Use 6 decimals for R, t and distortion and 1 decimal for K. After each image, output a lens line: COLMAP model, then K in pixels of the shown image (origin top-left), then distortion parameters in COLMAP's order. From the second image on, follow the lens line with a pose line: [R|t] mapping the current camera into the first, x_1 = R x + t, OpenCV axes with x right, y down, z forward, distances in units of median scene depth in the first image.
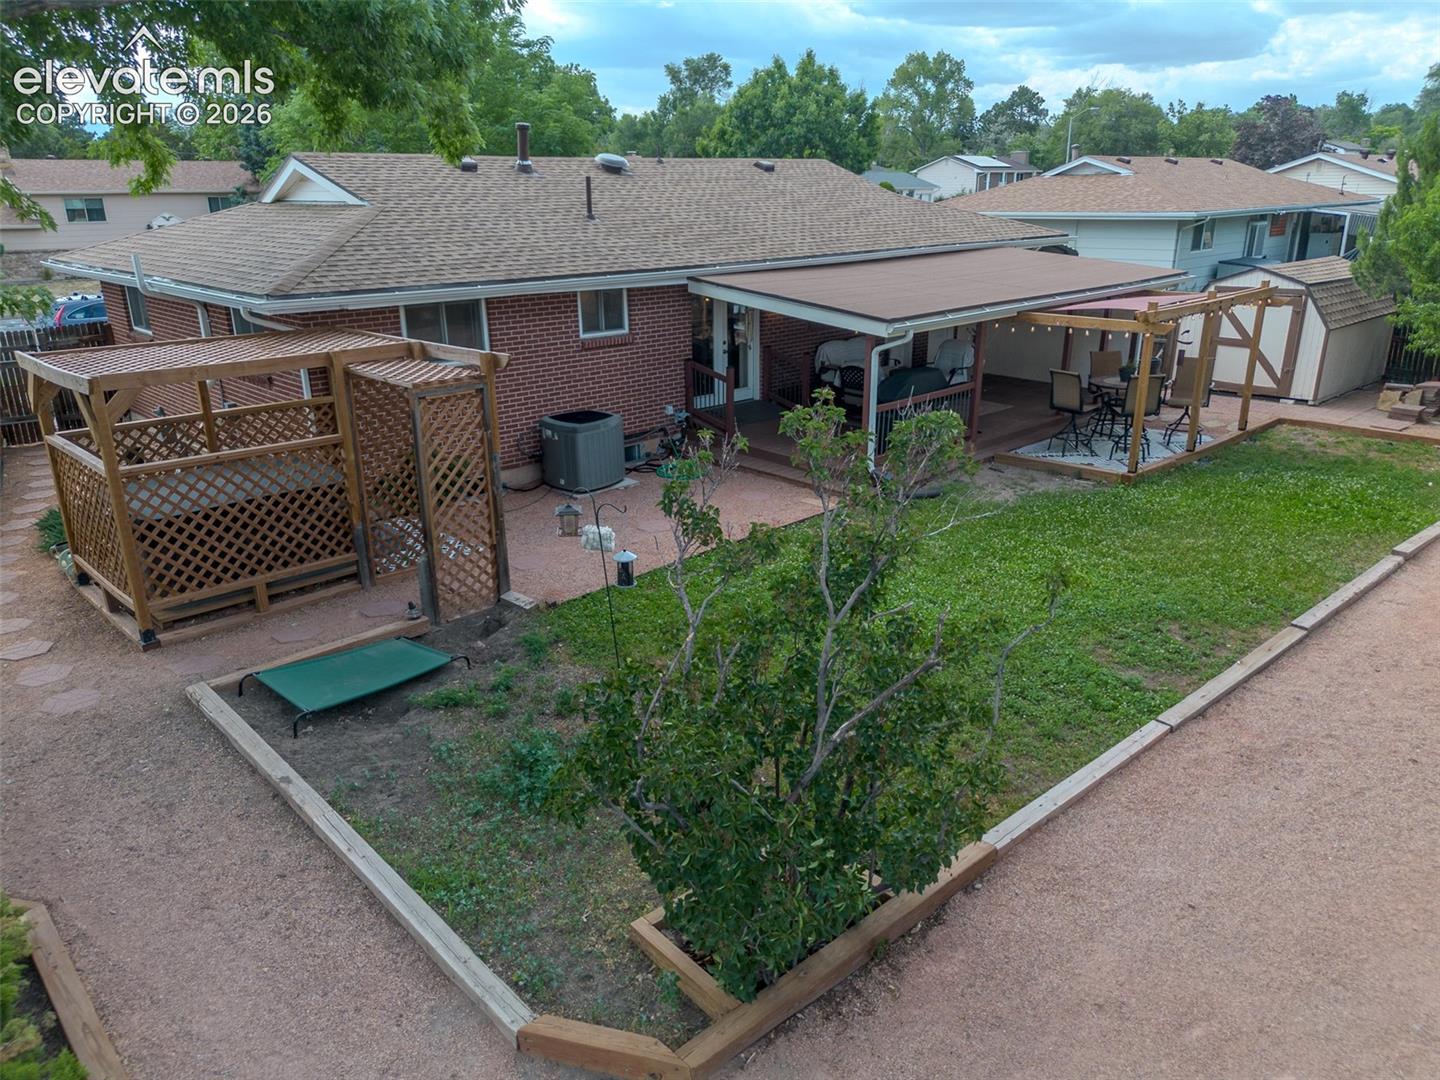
lens RADIAL K [[1035.4, 0, 720.0], [0, 1035.4, 540.0], [0, 0, 1]] dist [0.025544, -0.008100]
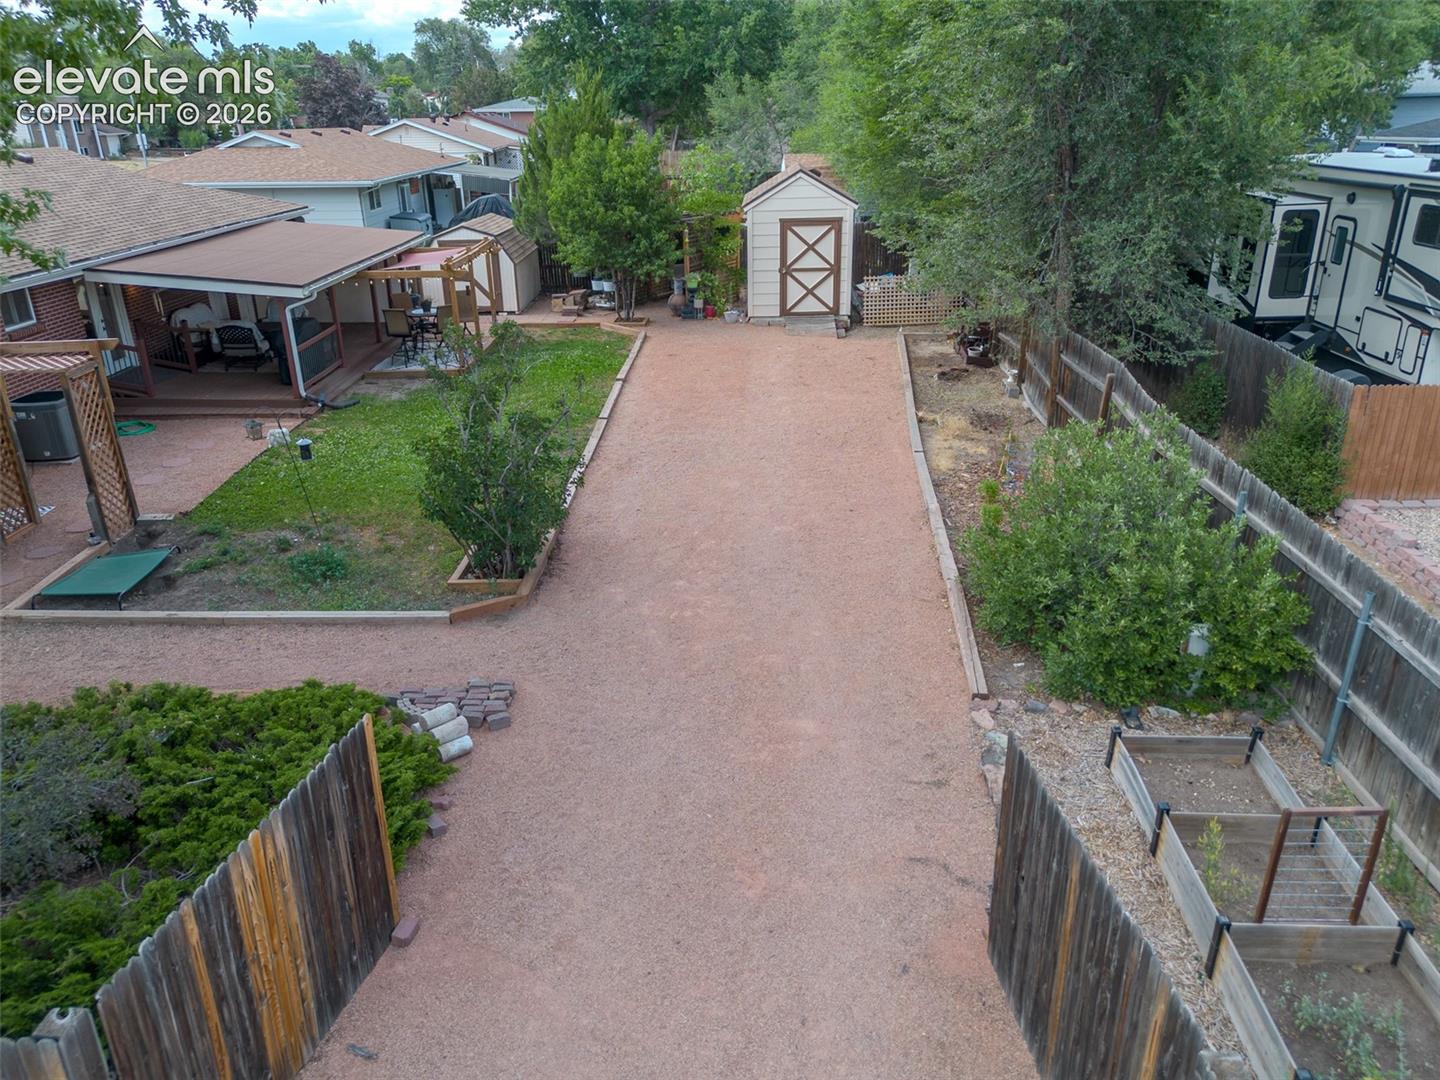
lens RADIAL K [[1045.7, 0, 720.0], [0, 1045.7, 540.0], [0, 0, 1]] dist [0.046309, -0.041289]
pose [[0.682259, -0.274498, 0.677624, -0.442311], [0.240886, 0.959487, 0.146144, 0.043072], [-0.690287, 0.063522, 0.720741, -0.359820]]
